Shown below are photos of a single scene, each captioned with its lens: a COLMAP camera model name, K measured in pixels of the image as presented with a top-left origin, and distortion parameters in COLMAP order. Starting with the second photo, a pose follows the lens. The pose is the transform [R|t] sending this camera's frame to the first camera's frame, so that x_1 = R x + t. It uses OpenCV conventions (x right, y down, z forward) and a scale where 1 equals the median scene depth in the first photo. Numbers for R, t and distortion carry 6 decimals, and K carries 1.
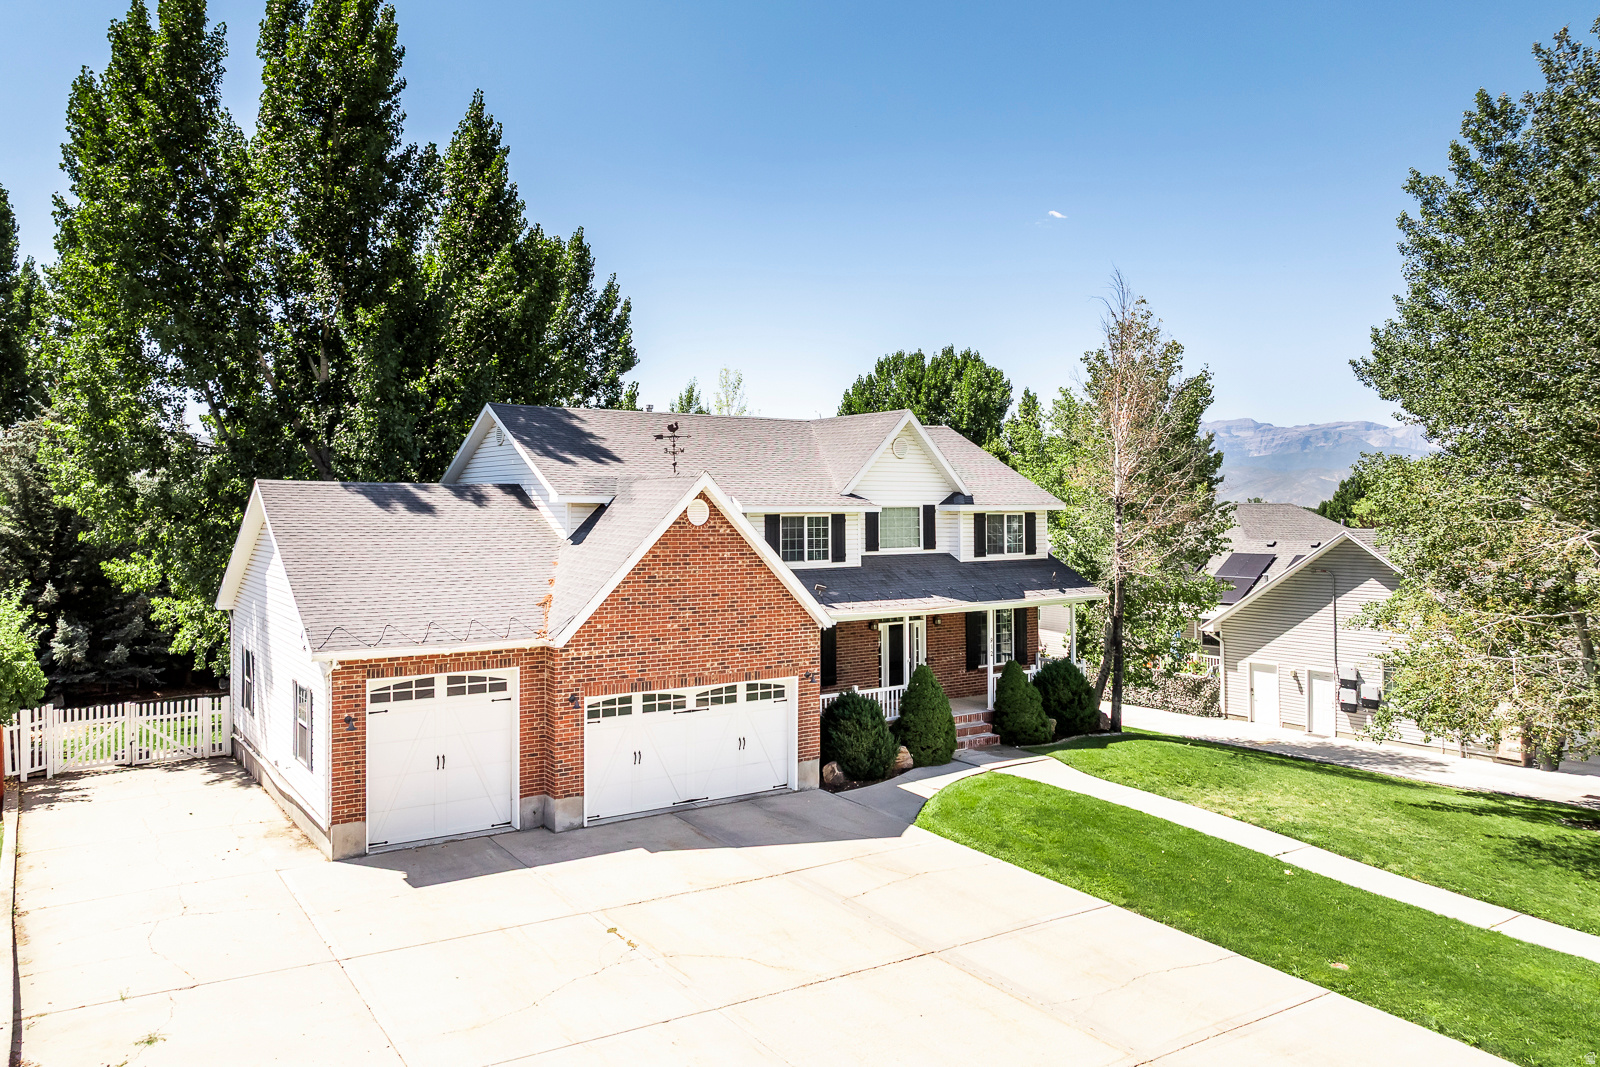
lens RADIAL K [[1114.2, 0, 802.6], [0, 1114.2, 469.8], [0, 0, 1]] dist [-0.036578, 0.001382]
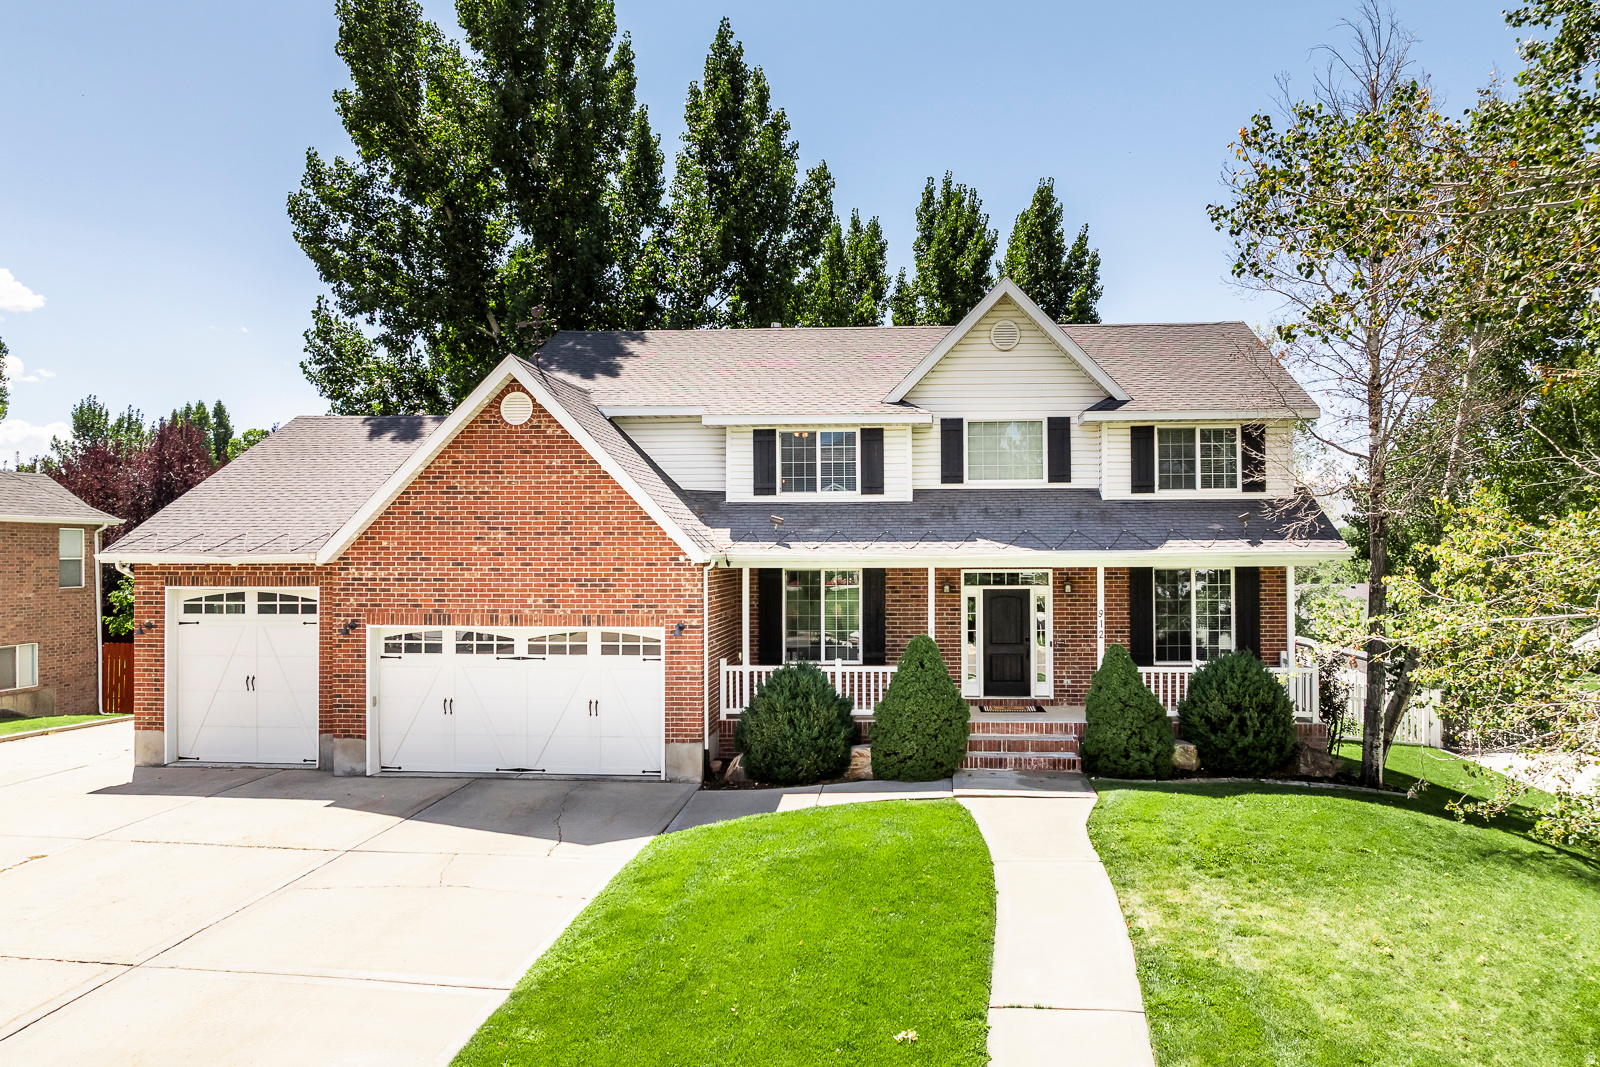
lens RADIAL K [[1133.9, 0, 893.3], [0, 1133.9, 536.4], [0, 0, 1]] dist [-0.038016, 0.001261]
pose [[0.791029, -0.009379, -0.611706, 0.573450], [0.022192, 0.999664, 0.013369, 0.116932], [0.611376, -0.024151, 0.790972, 0.492123]]
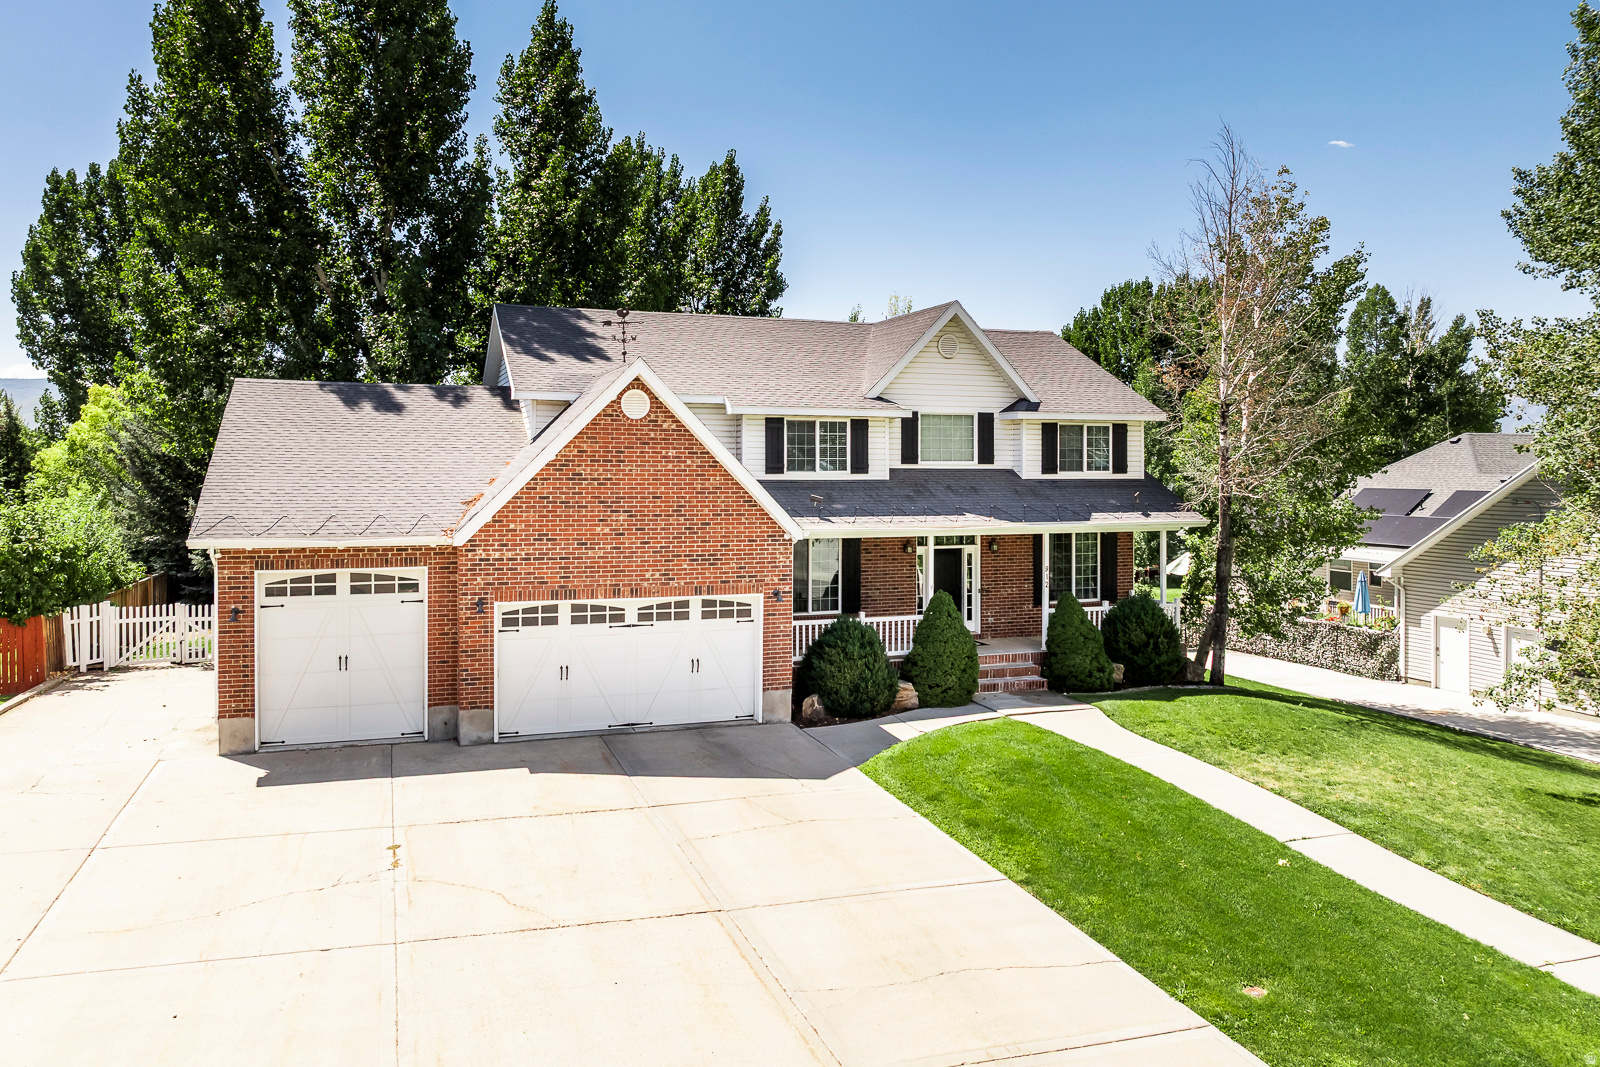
lens RADIAL K [[1122.6, 0, 802.1], [0, 1122.6, 464.1], [0, 0, 1]] dist [-0.037025, 0.002936]
pose [[0.967535, 0.005050, -0.252686, 0.246550], [0.003335, 0.999458, 0.032746, 0.053586], [0.252715, -0.032526, 0.966994, 0.152243]]
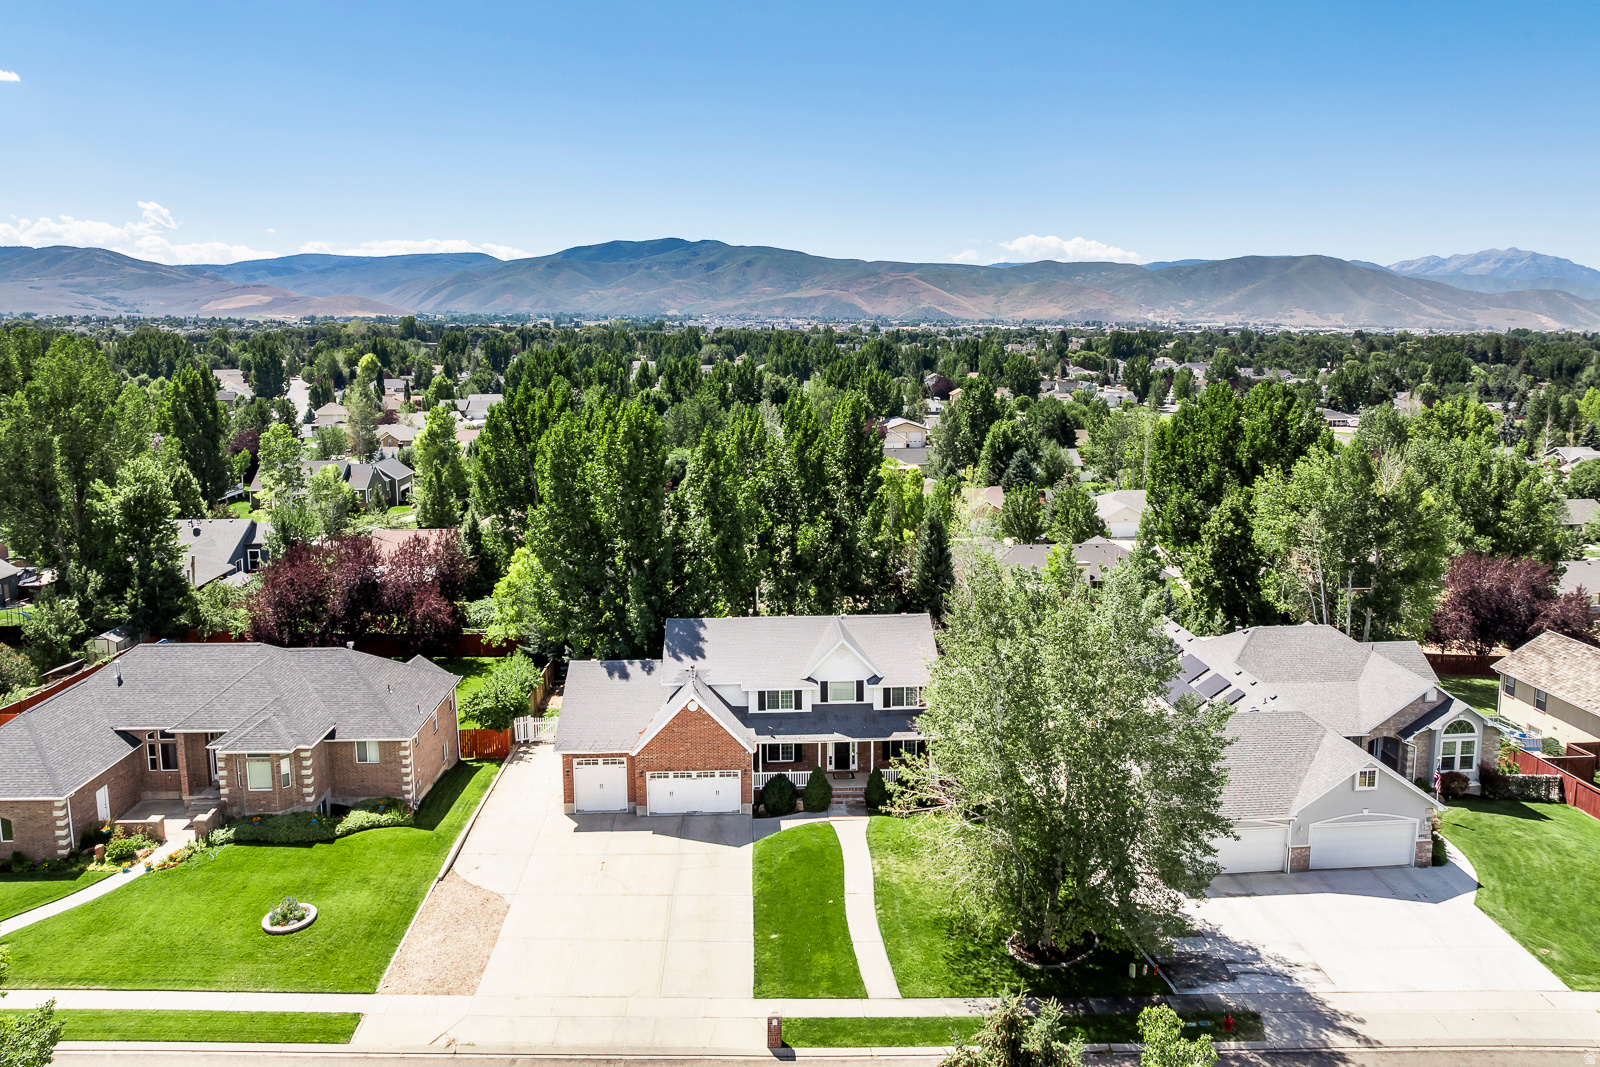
lens RADIAL K [[1122.3, 0, 829.3], [0, 1122.3, 461.1], [0, 0, 1]] dist [-0.035946, -0.005328]
pose [[0.855060, 0.067957, -0.514056, 1.368503], [0.017833, 0.986934, 0.160132, -0.868449], [0.518222, -0.146090, 0.842677, -0.866051]]
